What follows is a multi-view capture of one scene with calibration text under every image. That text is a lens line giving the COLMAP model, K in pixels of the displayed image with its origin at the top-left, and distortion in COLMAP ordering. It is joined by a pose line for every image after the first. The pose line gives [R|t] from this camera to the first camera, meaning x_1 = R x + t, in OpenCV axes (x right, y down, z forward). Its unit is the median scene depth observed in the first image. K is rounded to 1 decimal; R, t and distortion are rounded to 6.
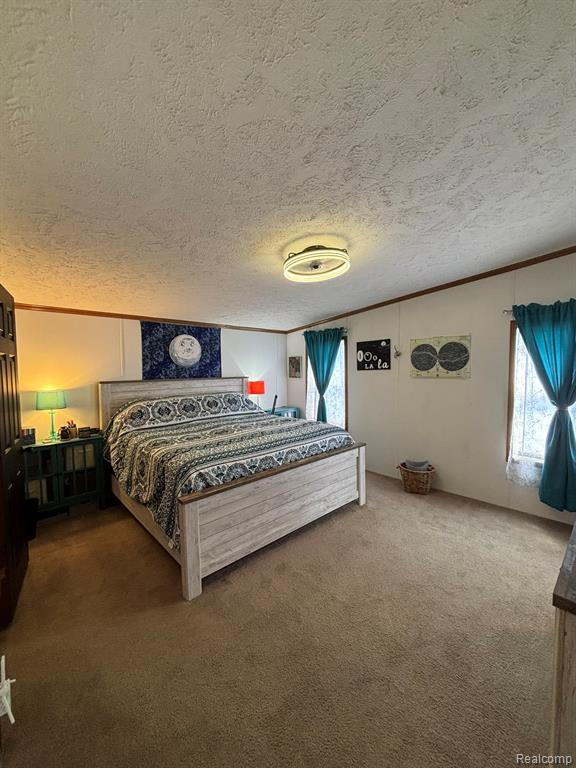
lens RADIAL K [[309.5, 0, 289.4], [0, 309.5, 385.1], [0, 0, 1]] dist [0.000805, 0.000640]
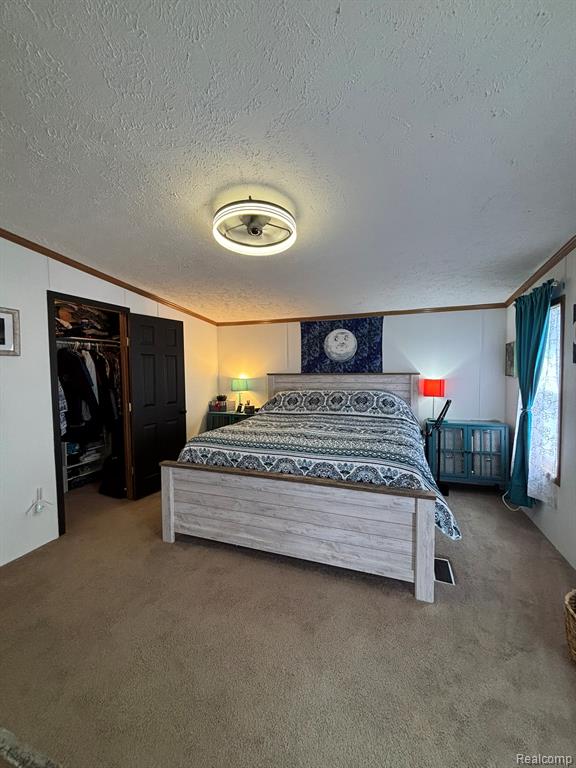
lens RADIAL K [[309.5, 0, 292.2], [0, 309.5, 384.7], [0, 0, 1]] dist [0.000805, 0.000640]
pose [[0.441284, 0.052755, -0.895816, 0.527733], [-0.044736, 0.998322, 0.036755, -0.014702], [0.896252, 0.023856, 0.442904, 0.452194]]
